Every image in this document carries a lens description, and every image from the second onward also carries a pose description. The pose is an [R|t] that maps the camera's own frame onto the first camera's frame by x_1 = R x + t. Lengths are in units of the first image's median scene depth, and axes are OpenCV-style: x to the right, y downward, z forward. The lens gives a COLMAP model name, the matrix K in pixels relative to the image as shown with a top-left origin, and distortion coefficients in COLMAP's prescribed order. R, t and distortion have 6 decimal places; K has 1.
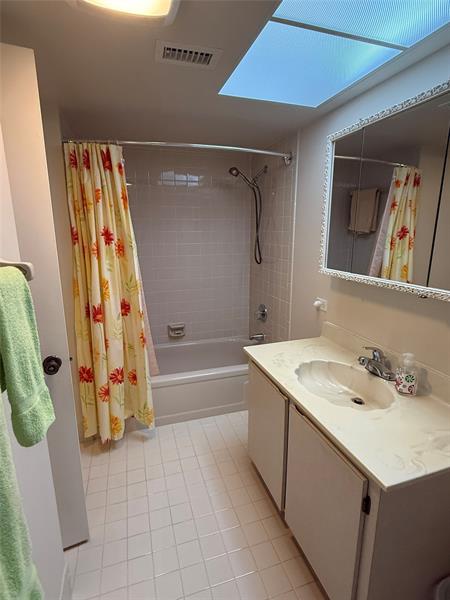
lens RADIAL K [[306.7, 0, 225.0], [0, 306.7, 300.0], [0, 0, 1]] dist [0.000340, -0.000085]
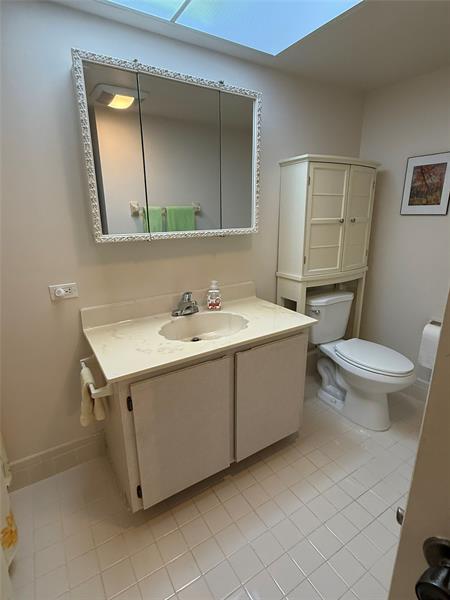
lens RADIAL K [[306.7, 0, 225.0], [0, 306.7, 300.0], [0, 0, 1]] dist [0.000340, -0.000085]
pose [[-0.241273, -0.270387, 0.932029, -0.589033], [0.224380, 0.918836, 0.324645, -0.149604], [-0.944161, 0.287457, -0.161020, 0.973872]]
